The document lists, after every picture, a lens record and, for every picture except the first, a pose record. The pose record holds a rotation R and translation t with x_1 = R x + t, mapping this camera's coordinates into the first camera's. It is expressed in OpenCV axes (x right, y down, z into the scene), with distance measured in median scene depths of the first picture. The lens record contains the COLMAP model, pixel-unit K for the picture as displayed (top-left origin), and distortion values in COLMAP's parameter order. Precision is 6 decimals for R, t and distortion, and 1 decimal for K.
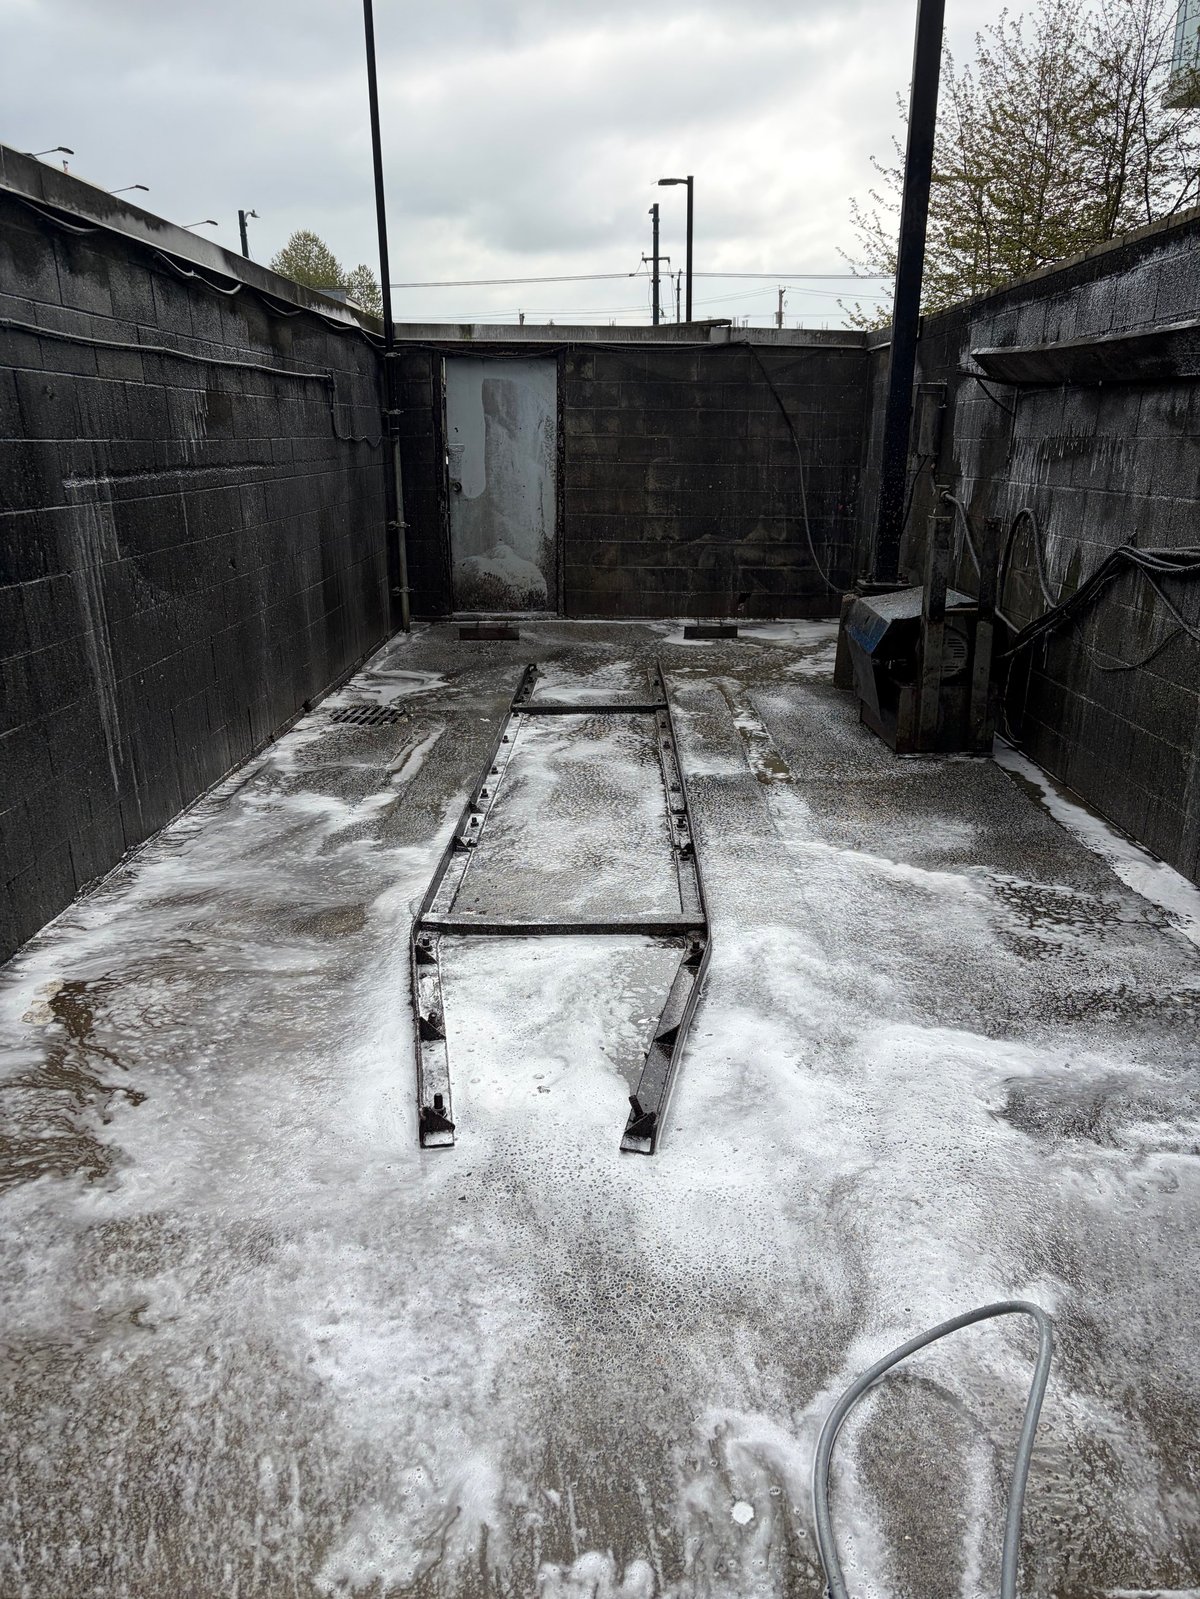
lens RADIAL K [[1223.5, 0, 600.0], [0, 1223.5, 799.5], [0, 0, 1]] dist [0.026997, -0.001319]
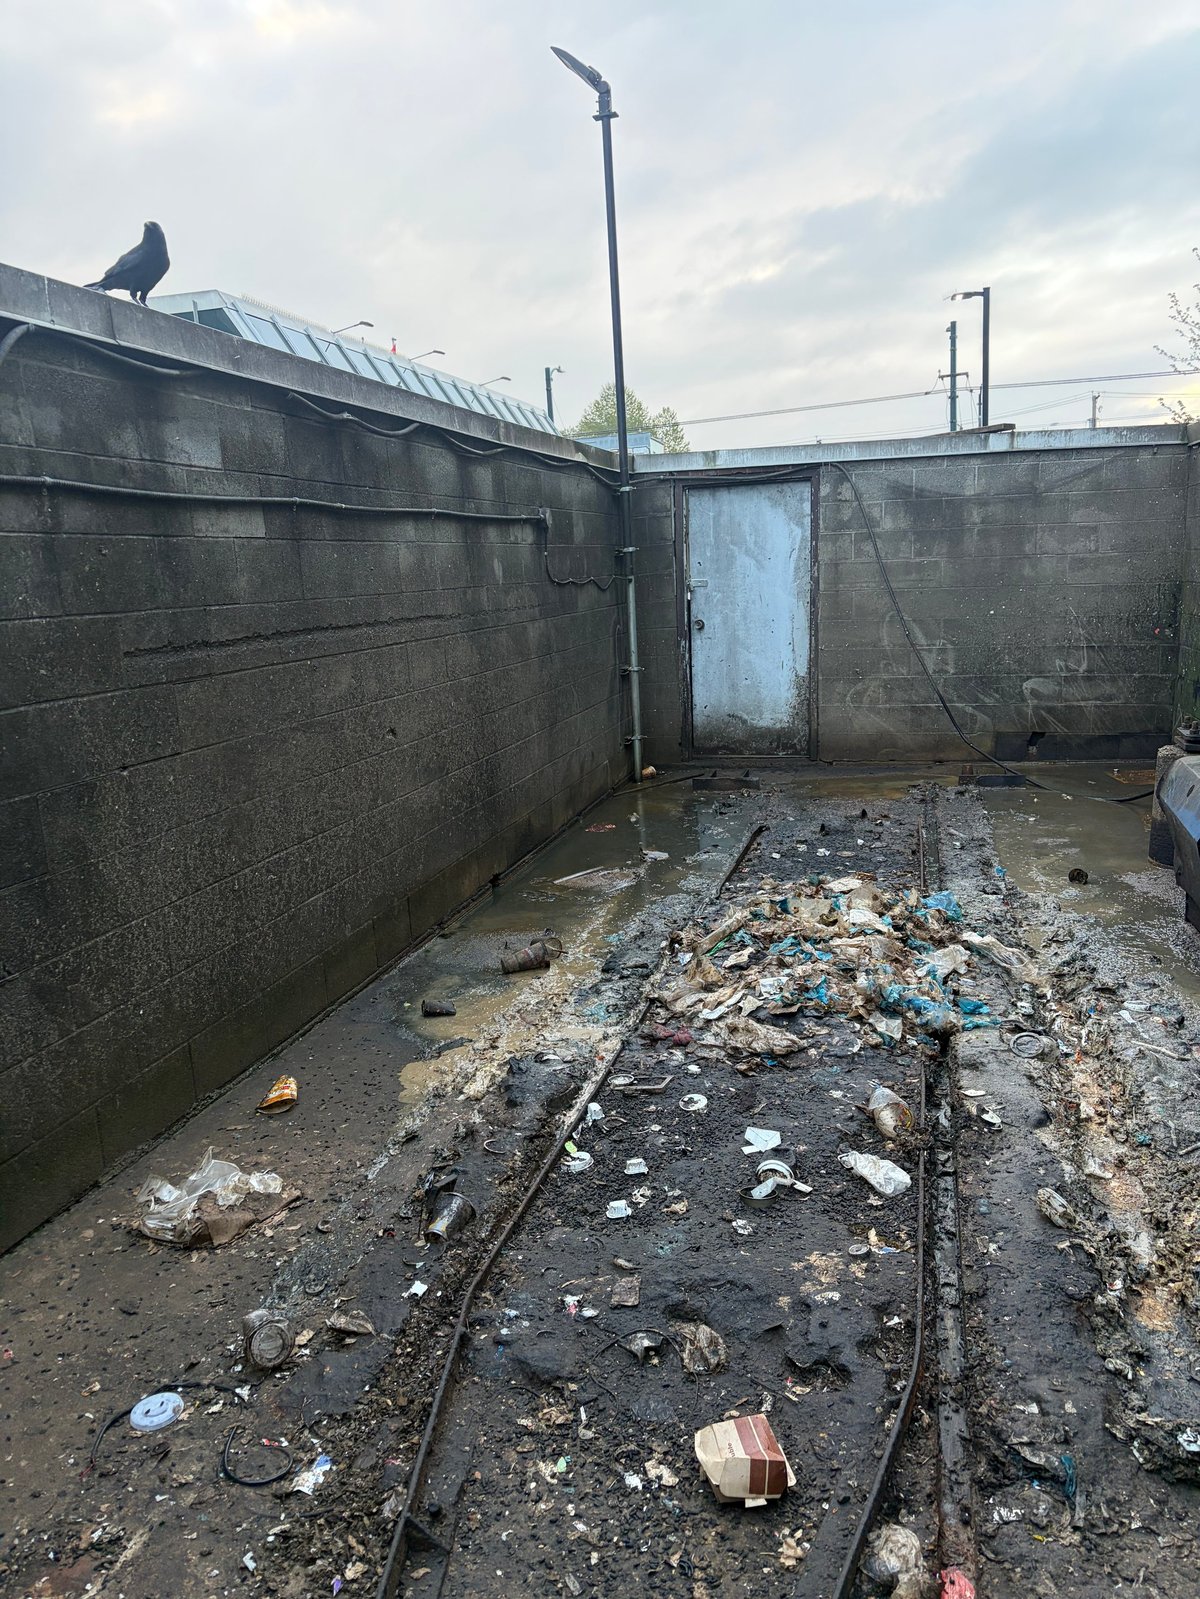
lens RADIAL K [[1223.5, 0, 600.0], [0, 1223.5, 799.5], [0, 0, 1]] dist [0.026997, -0.001319]
pose [[0.970897, -0.003573, -0.239471, 0.049912], [-0.019513, 0.995384, -0.093964, -0.065602], [0.238701, 0.095902, 0.966346, 0.197650]]
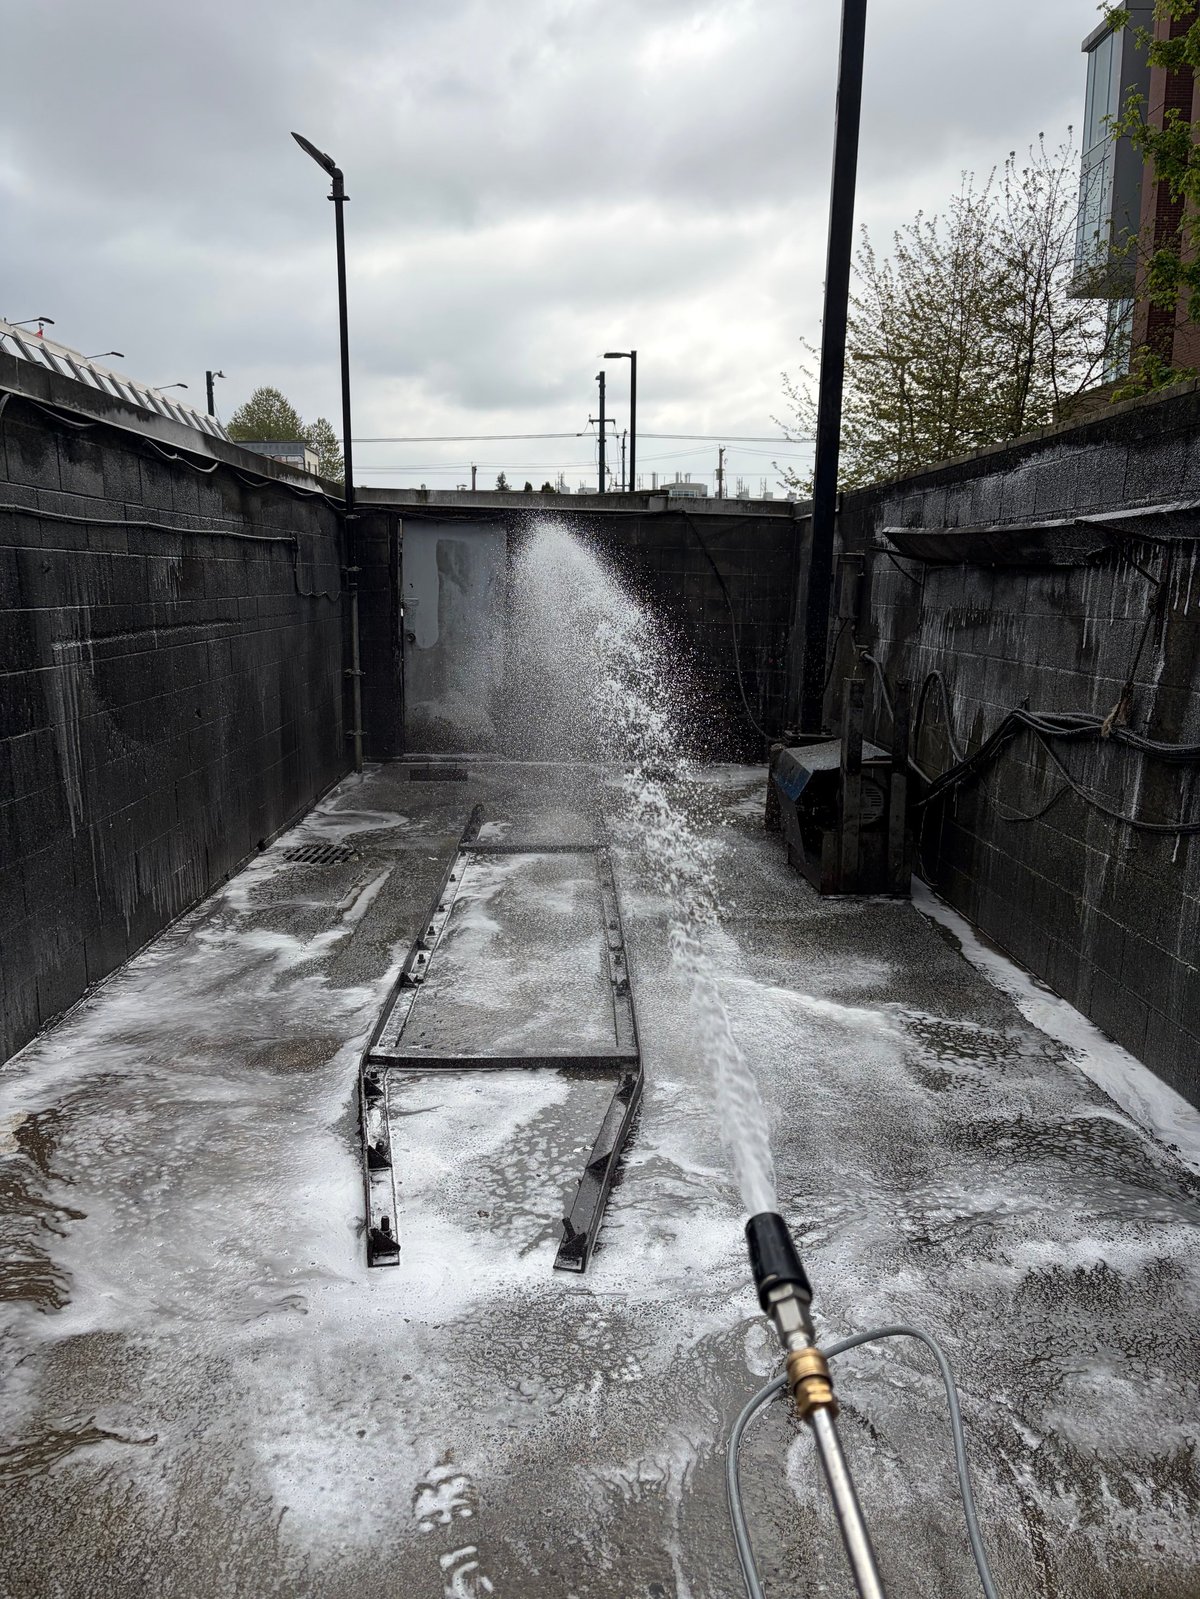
lens RADIAL K [[1218.7, 0, 593.5], [0, 1218.7, 778.3], [0, 0, 1]] dist [0.078670, -0.152858]
pose [[0.999217, 0.009293, 0.038448, 0.002775], [-0.004347, 0.991922, -0.126774, -0.002597], [-0.039315, 0.126508, 0.991186, -0.059032]]
